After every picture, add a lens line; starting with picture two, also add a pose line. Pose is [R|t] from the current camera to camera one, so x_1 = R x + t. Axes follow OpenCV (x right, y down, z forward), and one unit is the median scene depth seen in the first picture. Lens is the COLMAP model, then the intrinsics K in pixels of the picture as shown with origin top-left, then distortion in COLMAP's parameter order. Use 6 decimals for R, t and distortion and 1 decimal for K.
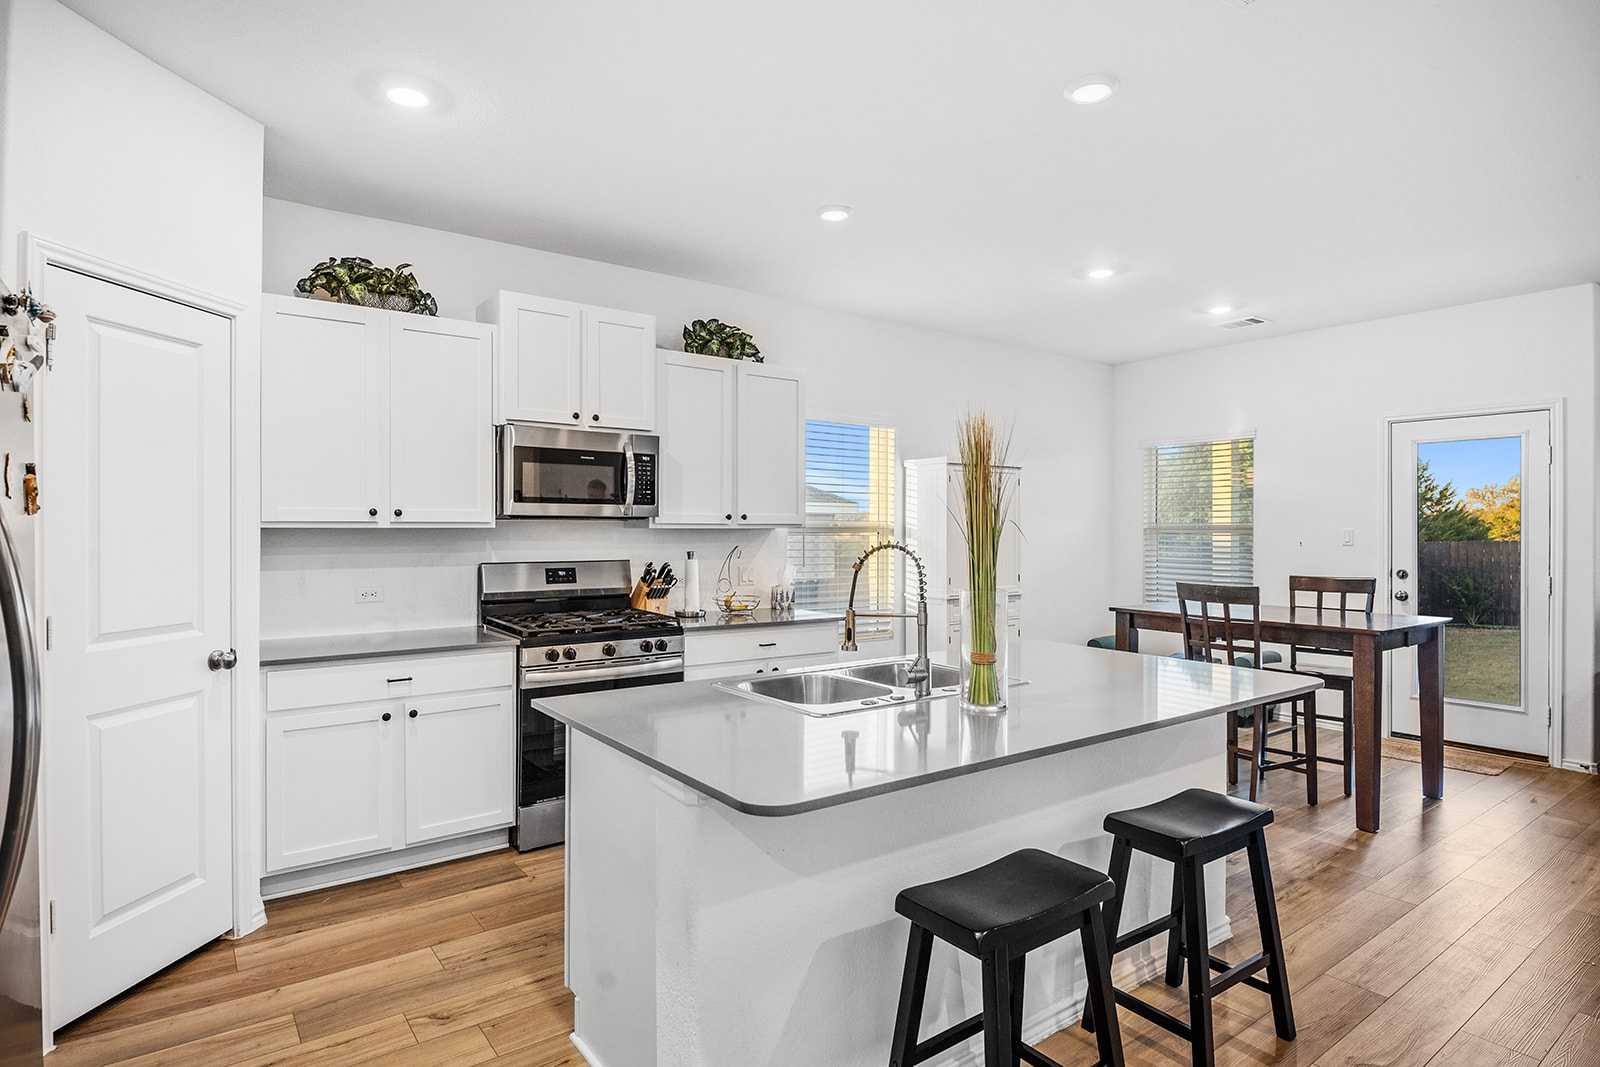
lens RADIAL K [[858.9, 0, 800.7], [0, 858.9, 531.6], [0, 0, 1]] dist [-0.004978, -0.000100]
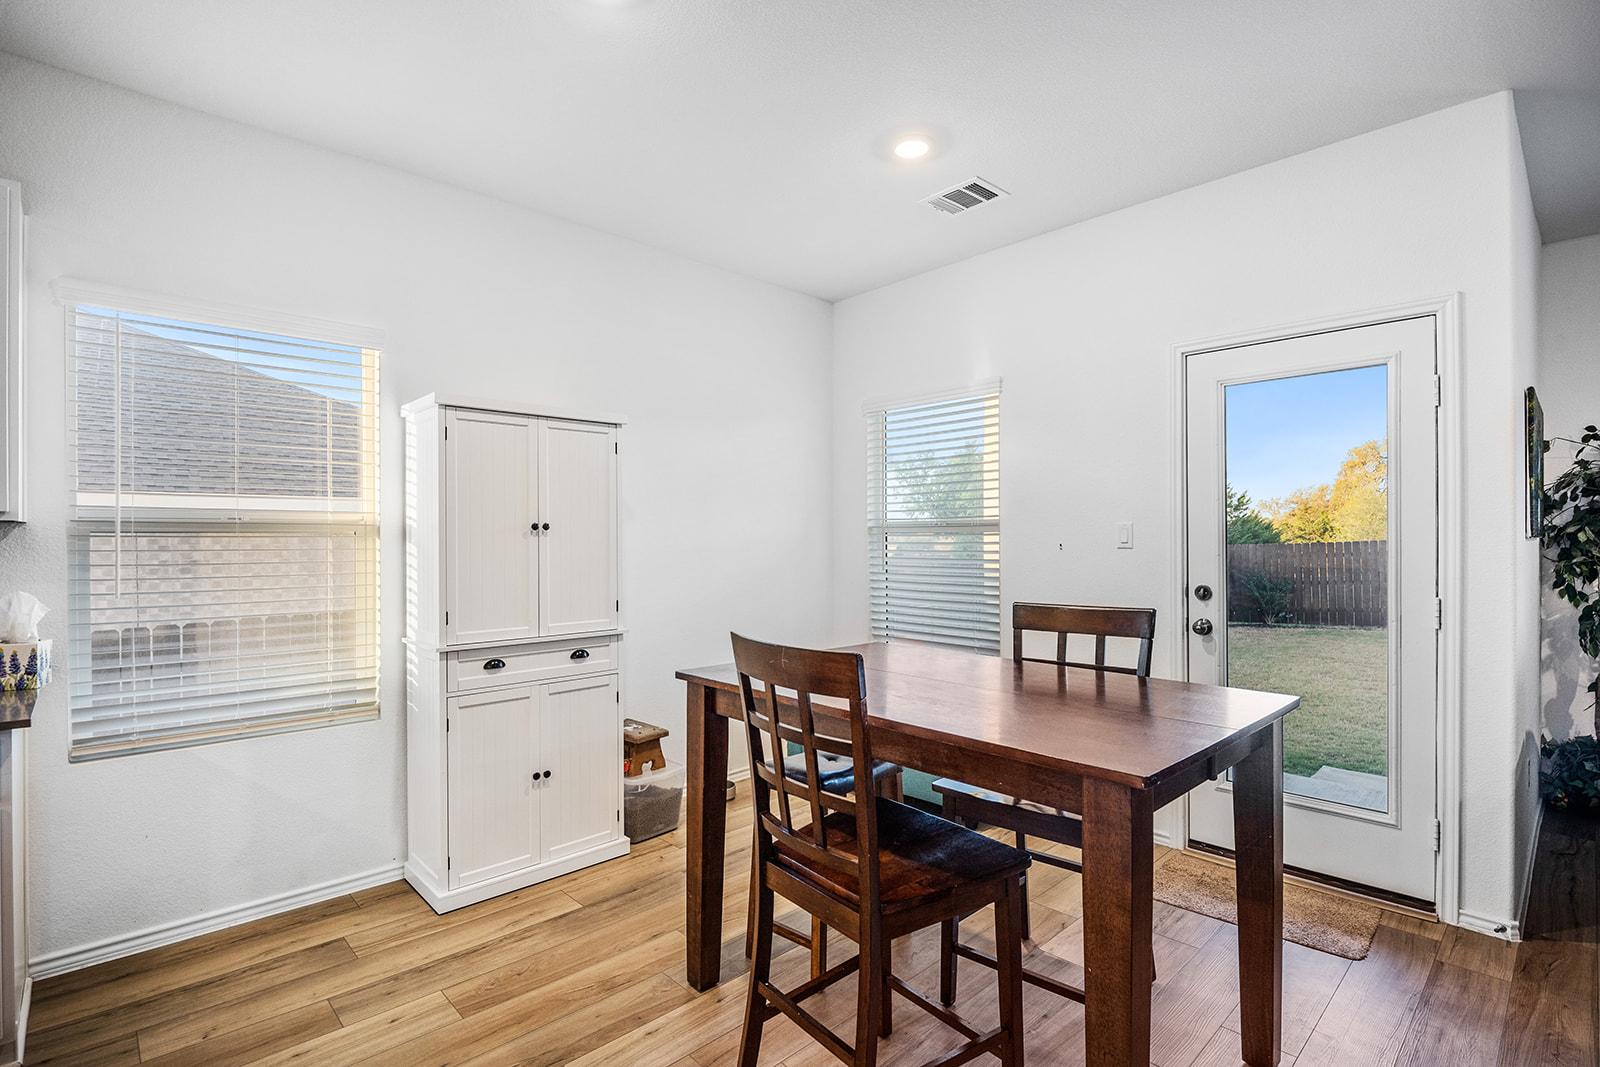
lens RADIAL K [[770.4, 0, 803.8], [0, 770.4, 538.1], [0, 0, 1]] dist [0.000247, -0.002235]
pose [[0.991493, -0.006884, 0.129976, 0.337677], [0.007361, 0.999968, -0.003185, 0.009215], [-0.129950, 0.004114, 0.991512, 0.476617]]
